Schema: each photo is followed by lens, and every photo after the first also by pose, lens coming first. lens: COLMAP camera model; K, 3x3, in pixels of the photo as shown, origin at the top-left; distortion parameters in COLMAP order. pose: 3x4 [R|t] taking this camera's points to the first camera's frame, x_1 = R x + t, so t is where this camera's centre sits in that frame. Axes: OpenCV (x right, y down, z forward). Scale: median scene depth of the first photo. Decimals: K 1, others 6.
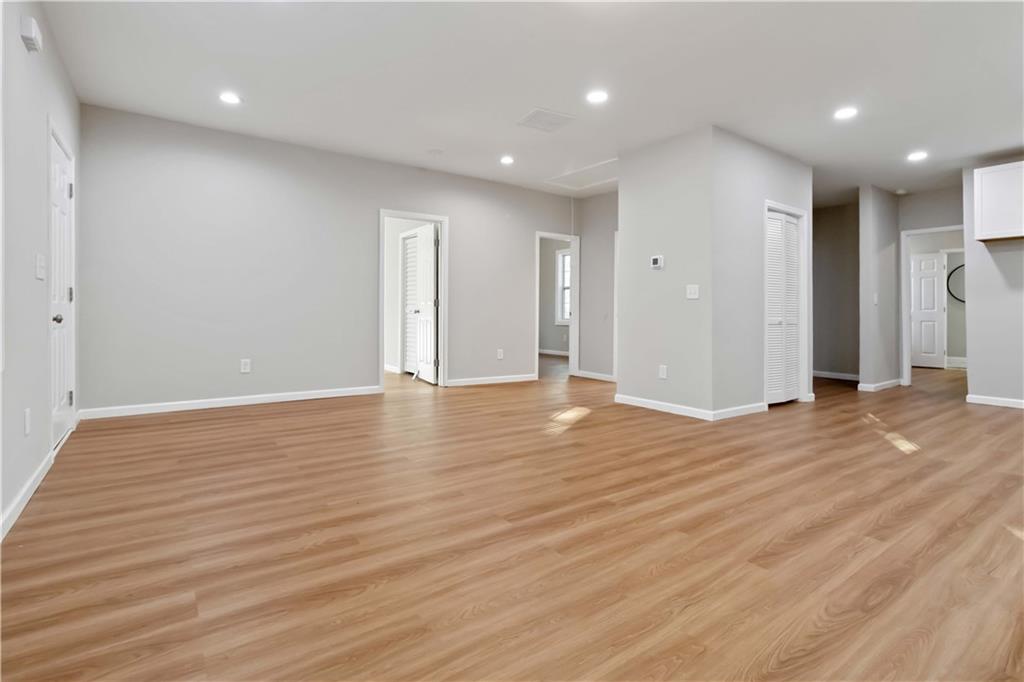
lens RADIAL K [[493.0, 0, 503.6], [0, 493.0, 308.9], [0, 0, 1]] dist [0.000177, 0.000793]
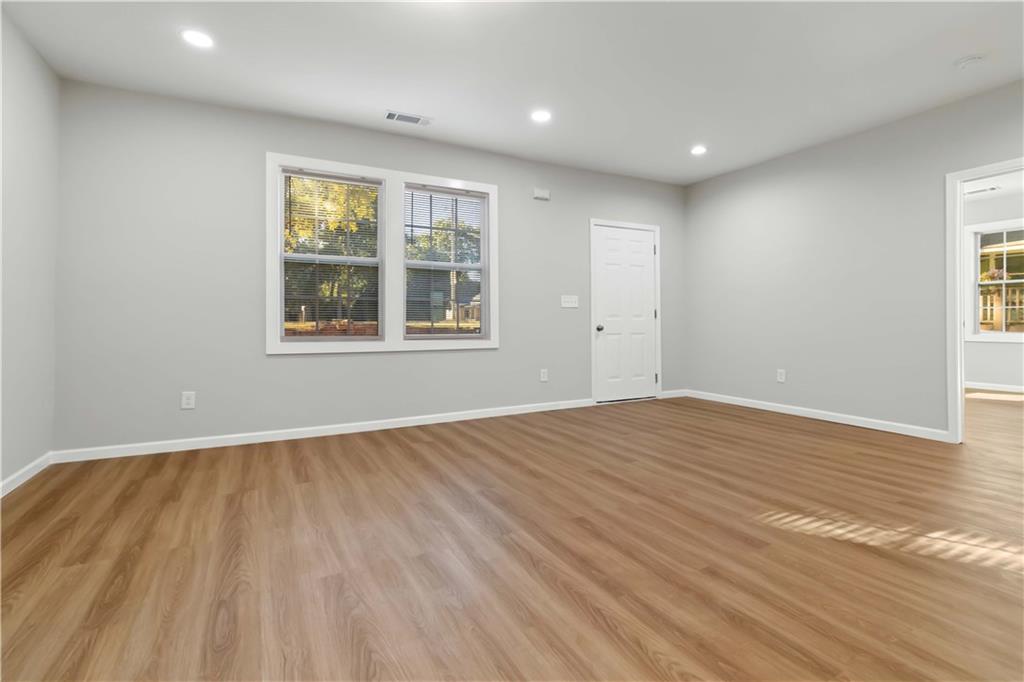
lens RADIAL K [[493.0, 0, 513.4], [0, 493.0, 332.4], [0, 0, 1]] dist [0.000177, 0.000793]
pose [[-0.126068, 0.011743, -0.991952, 1.308206], [0.001829, 0.999931, 0.011605, 0.032436], [0.992020, -0.000351, -0.126081, 1.358148]]
